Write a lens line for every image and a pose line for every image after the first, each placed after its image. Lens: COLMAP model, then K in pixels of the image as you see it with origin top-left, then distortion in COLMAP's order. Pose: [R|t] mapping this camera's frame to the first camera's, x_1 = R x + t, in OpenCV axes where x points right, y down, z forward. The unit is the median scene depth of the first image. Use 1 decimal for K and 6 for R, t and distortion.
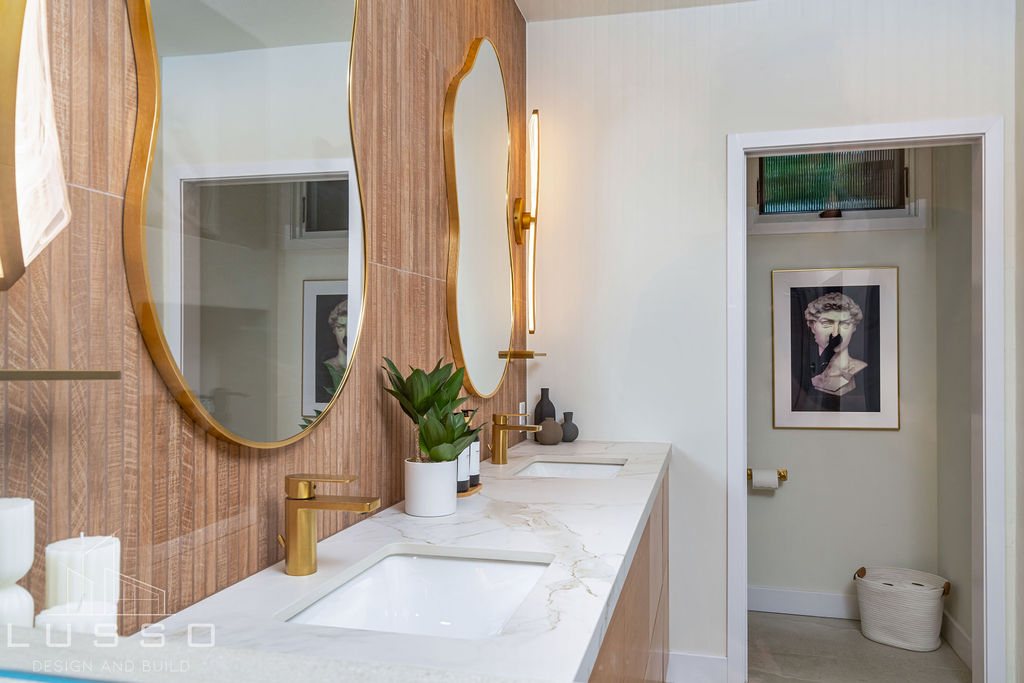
lens RADIAL K [[777.9, 0, 513.8], [0, 777.9, 346.0], [0, 0, 1]] dist [0.008912, 0.002523]
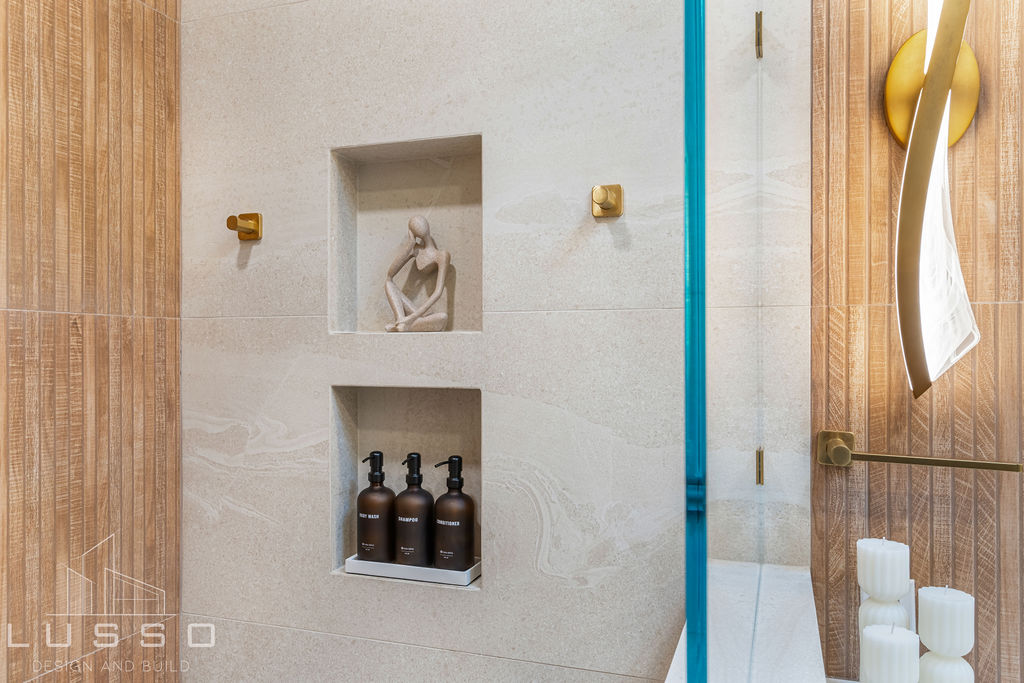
lens RADIAL K [[767.1, 0, 513.2], [0, 767.1, 357.5], [0, 0, 1]] dist [0.003336, 0.002318]
pose [[-0.094372, 0.003869, -0.995529, 0.612872], [0.003242, 0.999988, 0.003579, -0.116216], [0.995532, -0.002890, -0.094383, 0.302515]]
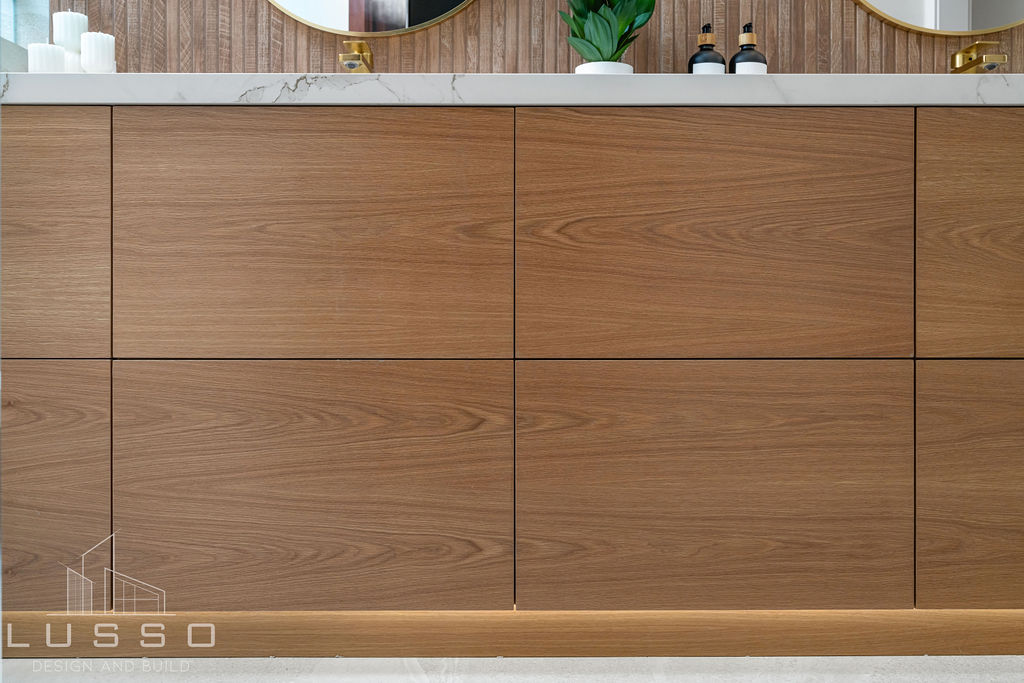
lens RADIAL K [[949.2, 0, 530.8], [0, 949.2, 296.9], [0, 0, 1]] dist [0.002771, -0.000244]
pose [[0.249766, 0.003026, -0.968302, 1.603237], [0.001877, 0.999992, 0.003609, 0.696894], [0.968305, -0.002719, 0.249758, 1.111069]]
